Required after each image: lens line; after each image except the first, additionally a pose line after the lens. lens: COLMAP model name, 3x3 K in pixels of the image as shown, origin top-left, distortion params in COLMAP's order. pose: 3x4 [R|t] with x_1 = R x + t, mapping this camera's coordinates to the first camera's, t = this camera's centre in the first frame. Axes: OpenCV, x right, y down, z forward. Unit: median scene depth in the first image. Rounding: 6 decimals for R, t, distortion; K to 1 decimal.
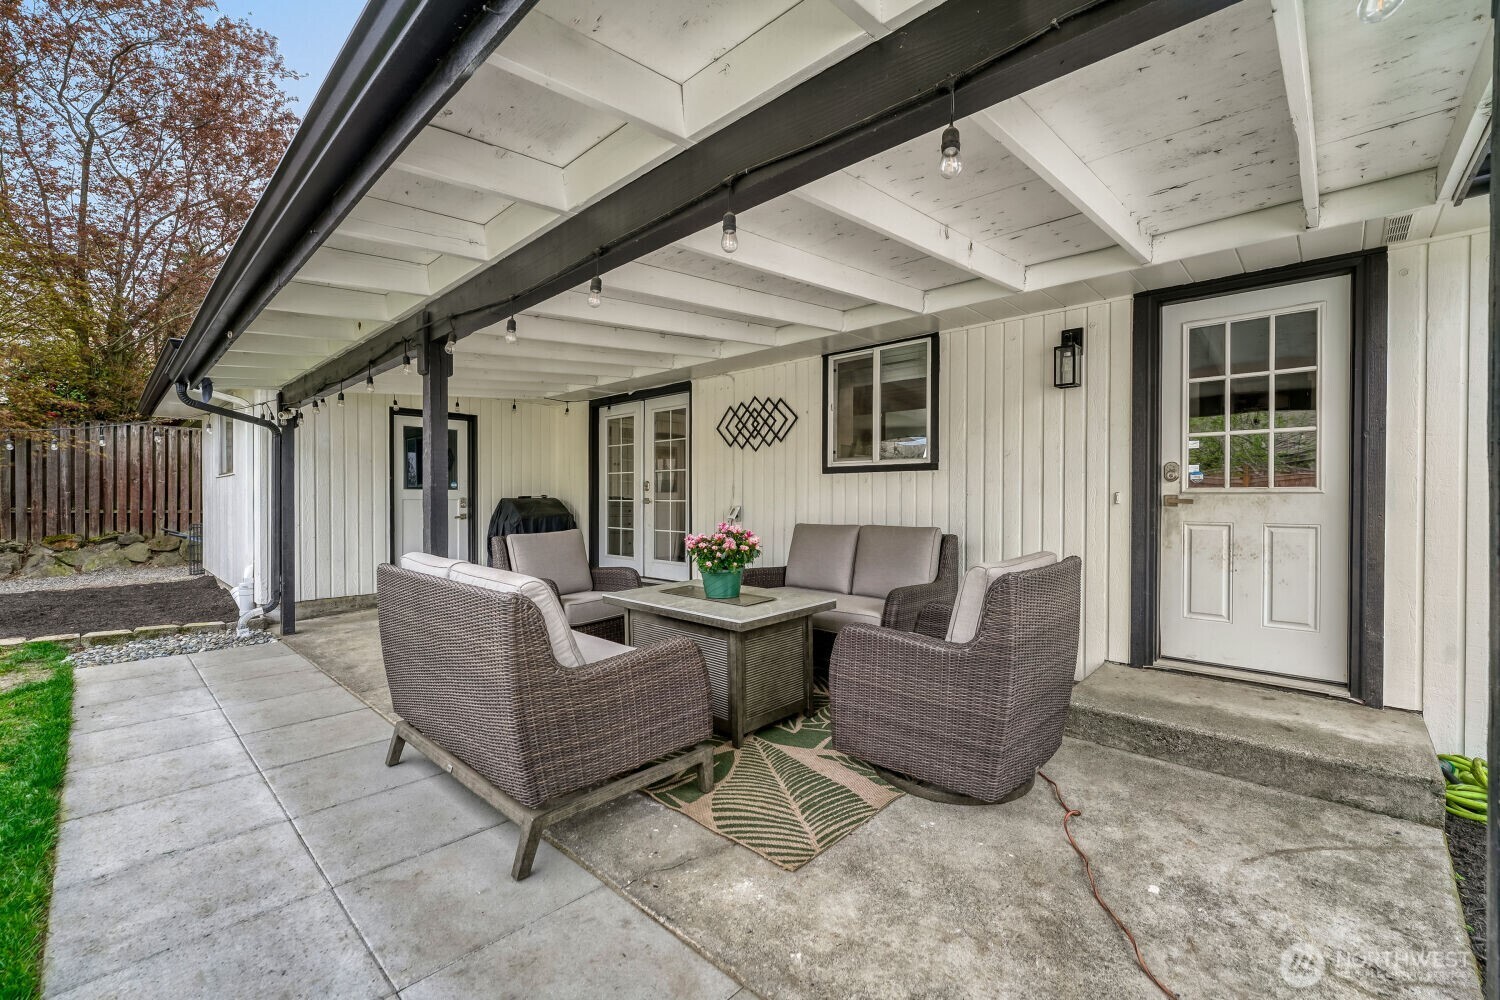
lens RADIAL K [[640.3, 0, 750.0], [0, 640.3, 500.0], [0, 0, 1]] dist [-0.000491, 0.000038]
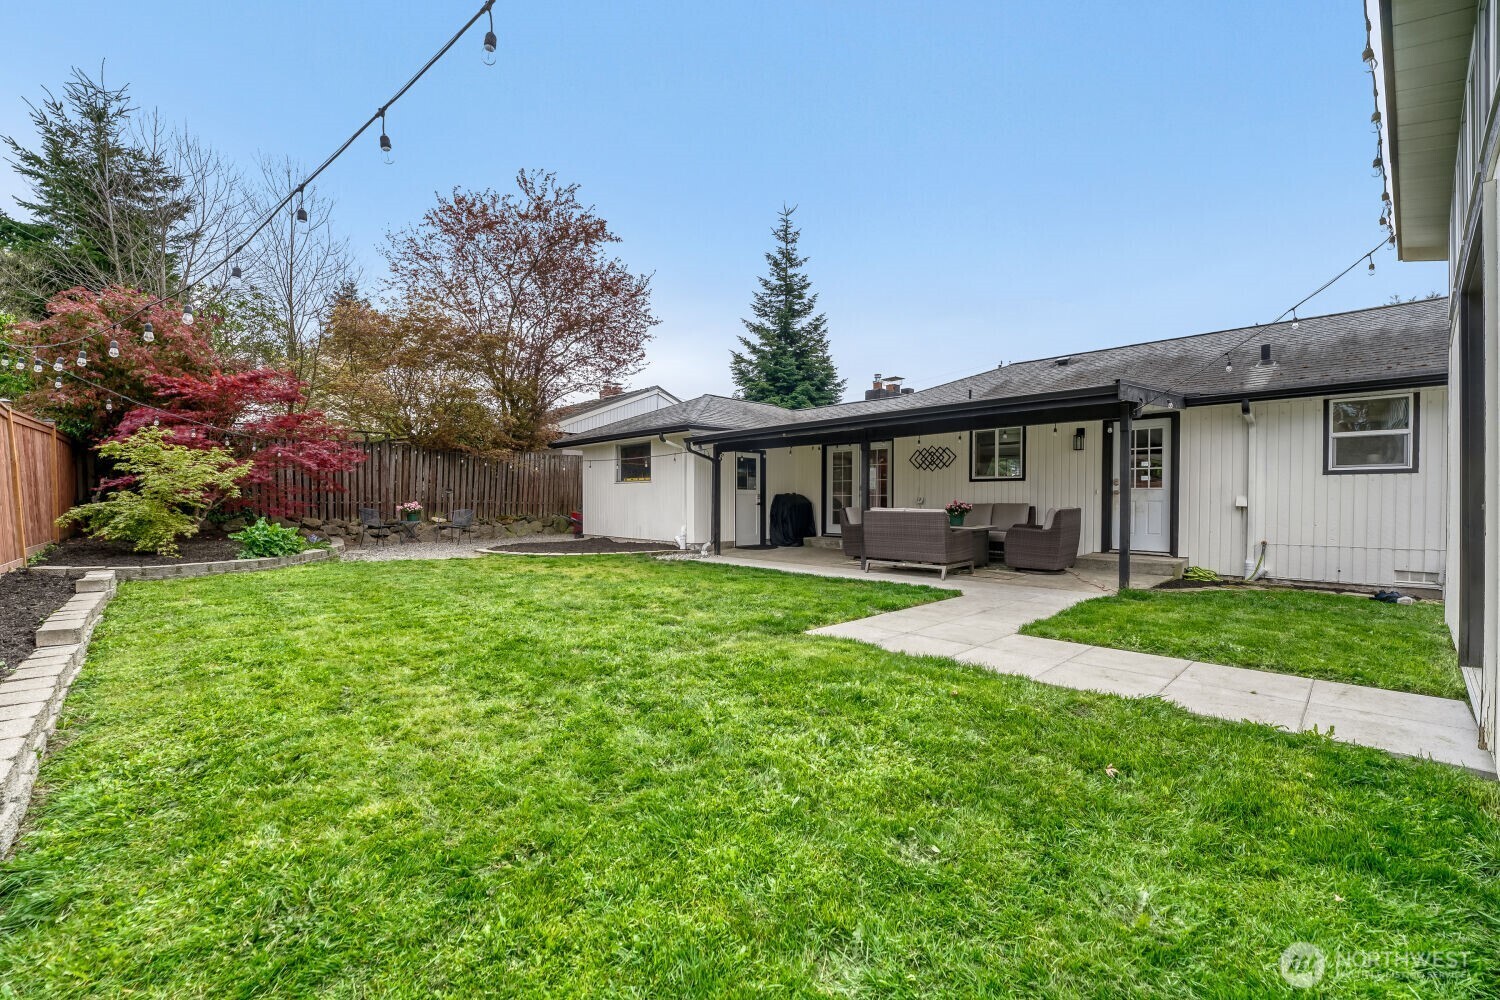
lens RADIAL K [[613.0, 0, 754.0], [0, 613.0, 512.0], [0, 0, 1]] dist [-0.037072, 0.006613]
pose [[0.999179, 0.002011, -0.040472, -0.528842], [-0.001429, 0.999895, 0.014396, 0.032067], [0.040497, -0.014326, 0.999077, -1.111806]]
